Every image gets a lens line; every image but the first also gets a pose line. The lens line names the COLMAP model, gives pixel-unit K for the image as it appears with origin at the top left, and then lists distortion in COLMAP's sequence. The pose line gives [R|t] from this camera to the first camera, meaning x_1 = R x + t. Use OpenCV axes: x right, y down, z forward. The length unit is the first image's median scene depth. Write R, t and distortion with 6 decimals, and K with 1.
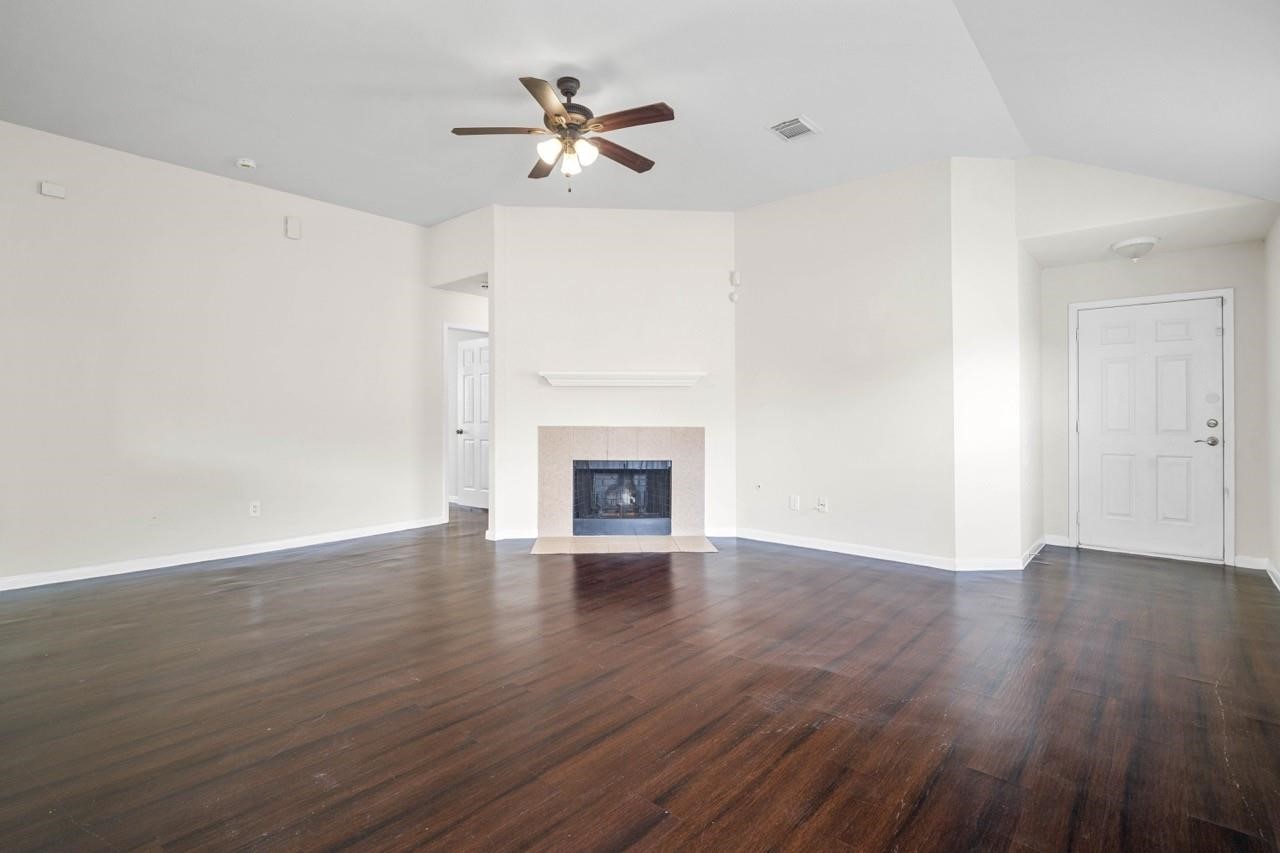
lens RADIAL K [[594.2, 0, 638.2], [0, 594.2, 419.6], [0, 0, 1]] dist [-0.015257, -0.000256]
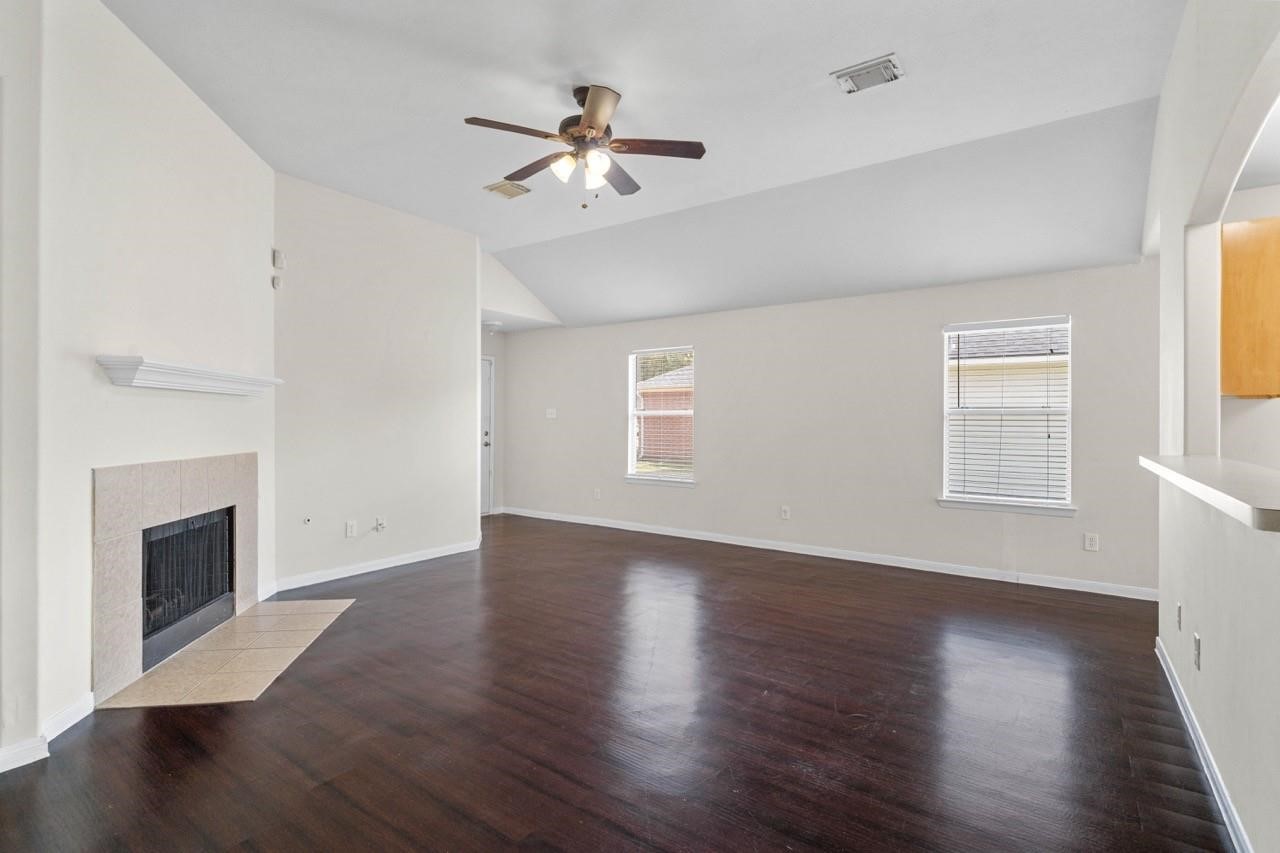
lens RADIAL K [[607.0, 0, 610.0], [0, 607.0, 423.8], [0, 0, 1]] dist [-0.001532, -0.000143]
pose [[-0.071682, -0.005160, 0.997414, -0.669547], [0.006800, 0.999961, 0.005662, -0.024172], [-0.997404, 0.007188, -0.071644, 0.630200]]
